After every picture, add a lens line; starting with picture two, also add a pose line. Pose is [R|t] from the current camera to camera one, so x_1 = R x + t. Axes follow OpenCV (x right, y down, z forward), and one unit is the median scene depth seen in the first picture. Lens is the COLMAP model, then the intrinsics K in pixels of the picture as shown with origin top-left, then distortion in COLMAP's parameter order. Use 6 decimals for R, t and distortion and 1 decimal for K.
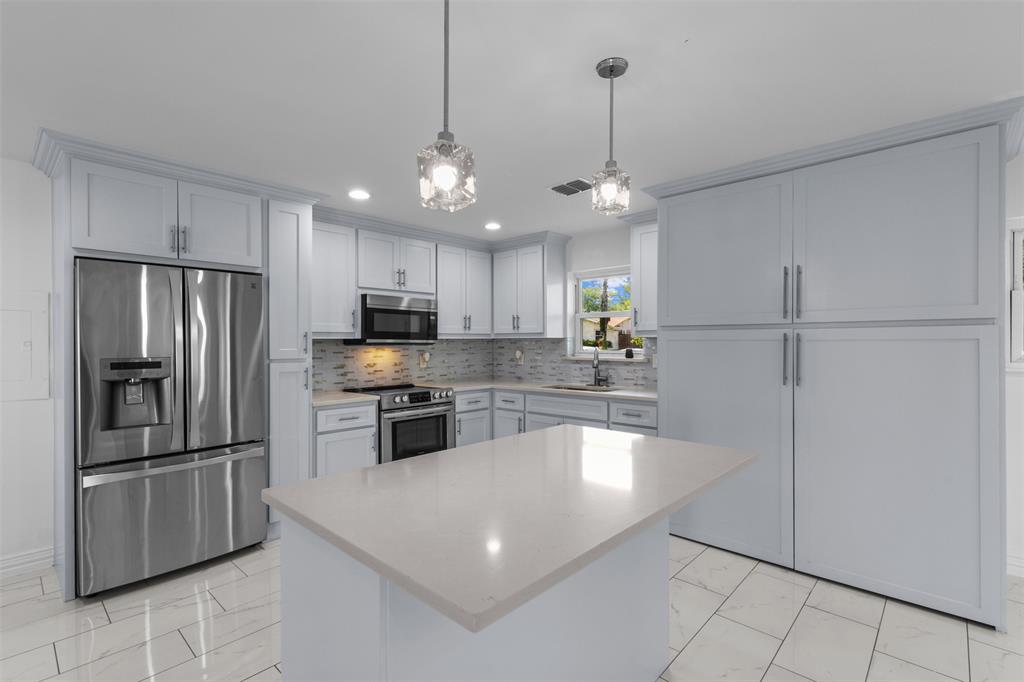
lens RADIAL K [[472.9, 0, 509.8], [0, 472.9, 346.5], [0, 0, 1]] dist [0.008631, -0.000184]
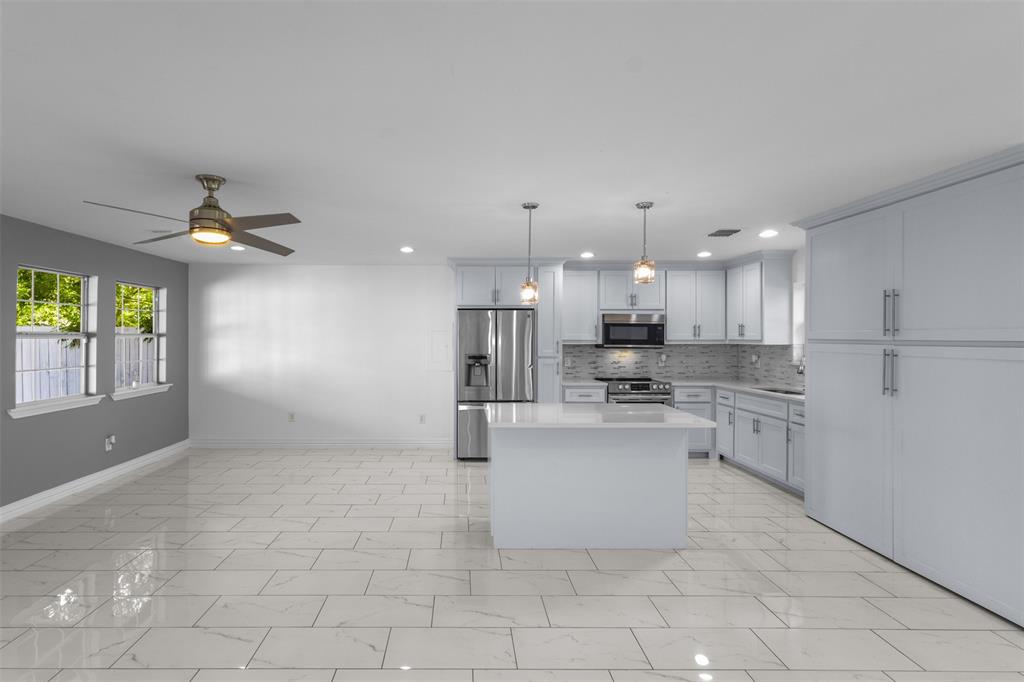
lens RADIAL K [[491.7, 0, 462.4], [0, 491.7, 336.9], [0, 0, 1]] dist [-0.003842, -0.000240]
pose [[0.682073, 0.004559, -0.731269, 0.480177], [-0.010932, 0.999932, -0.003962, -0.026327], [0.731202, 0.010697, 0.682077, -0.343202]]
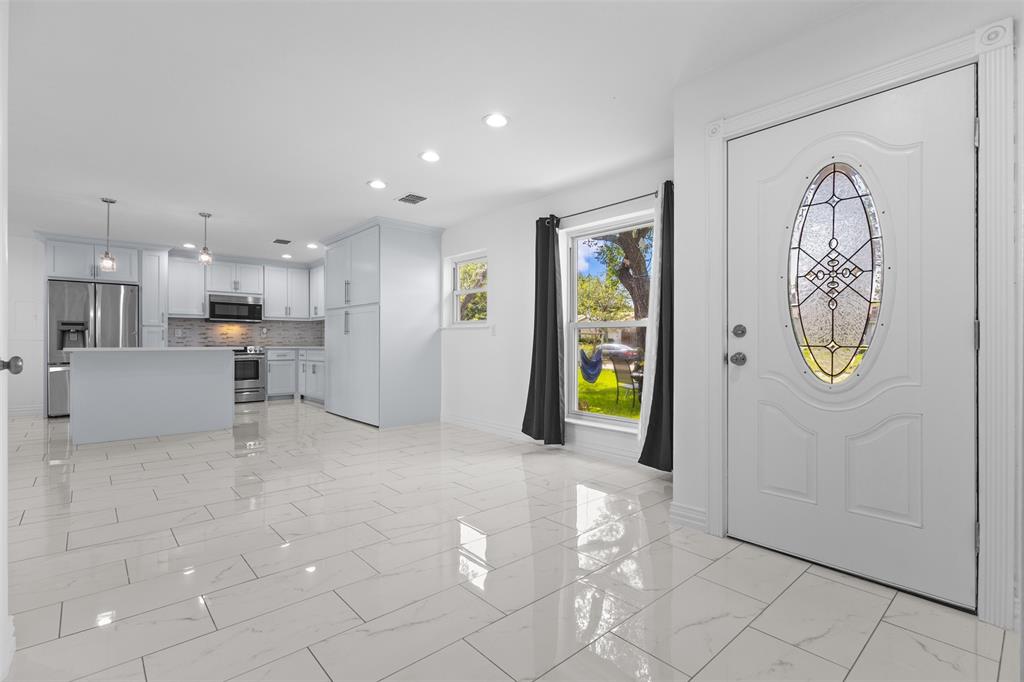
lens RADIAL K [[472.6, 0, 515.8], [0, 472.6, 343.5], [0, 0, 1]] dist [0.000863, 0.000142]
pose [[0.996126, 0.004084, -0.087837, 1.003983], [-0.004834, 0.999954, -0.008331, 0.088962], [0.087799, 0.008724, 0.996100, -0.718335]]
